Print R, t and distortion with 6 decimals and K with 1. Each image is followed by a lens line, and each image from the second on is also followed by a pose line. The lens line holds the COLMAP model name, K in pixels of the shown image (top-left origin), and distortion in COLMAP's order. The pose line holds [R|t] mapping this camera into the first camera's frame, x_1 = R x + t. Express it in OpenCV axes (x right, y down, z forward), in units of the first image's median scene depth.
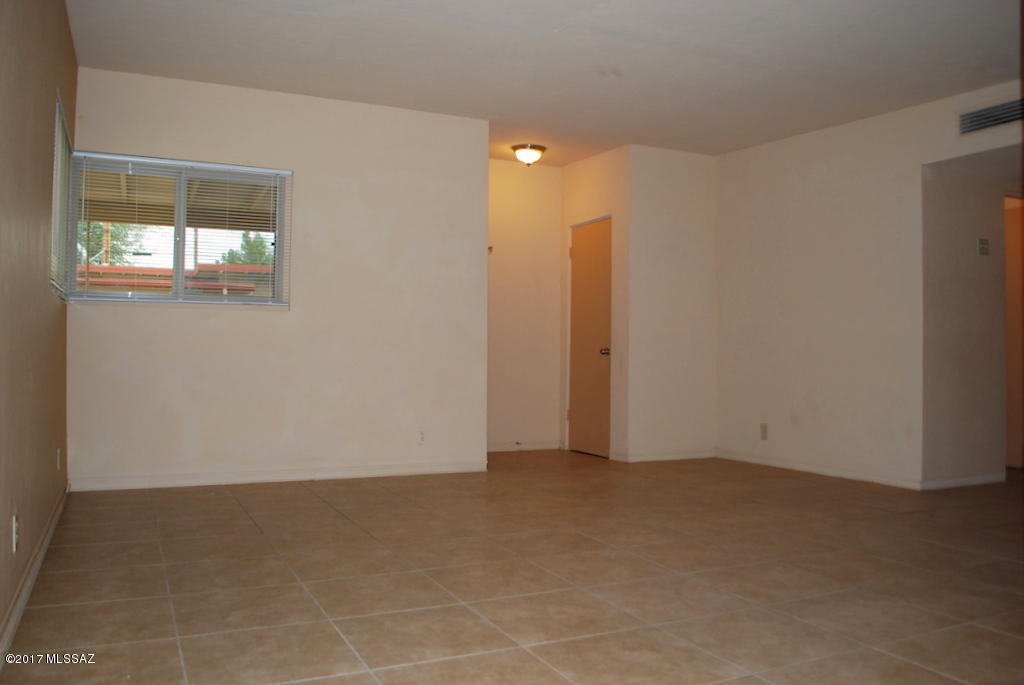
lens RADIAL K [[838.1, 0, 512.0], [0, 838.1, 342.5], [0, 0, 1]] dist [-0.084755, 0.010701]
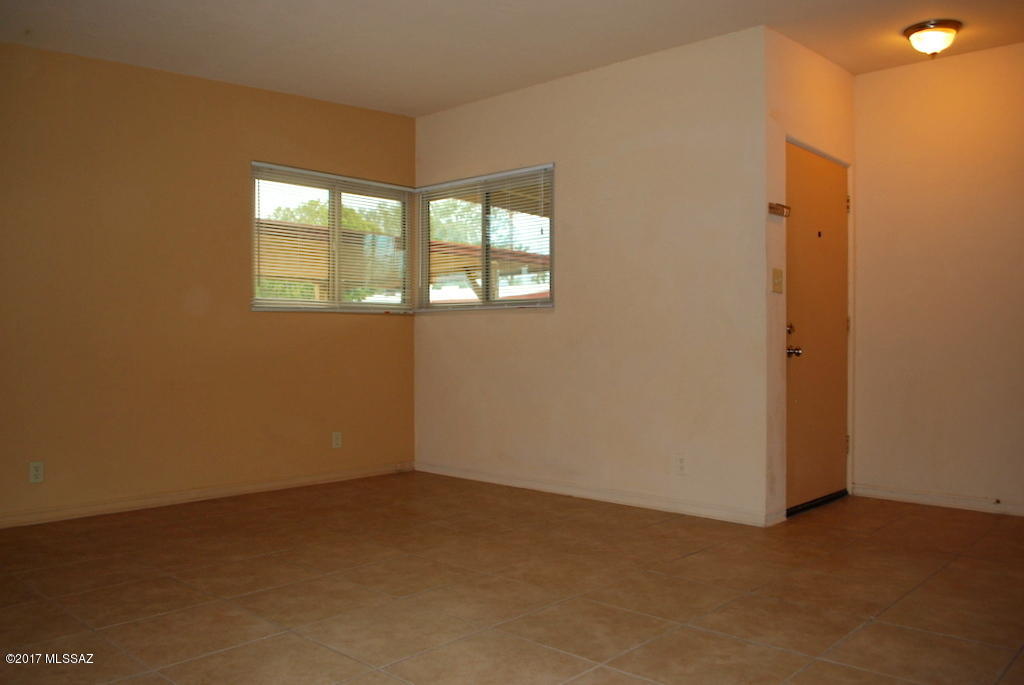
lens RADIAL K [[829.2, 0, 512.0], [0, 829.2, 342.5], [0, 0, 1]] dist [-0.077459, 0.003643]
pose [[0.368050, -0.008183, -0.929770, 0.589700], [0.016691, 0.999858, -0.002193, -0.002442], [0.929656, -0.014711, 0.368135, 0.617948]]
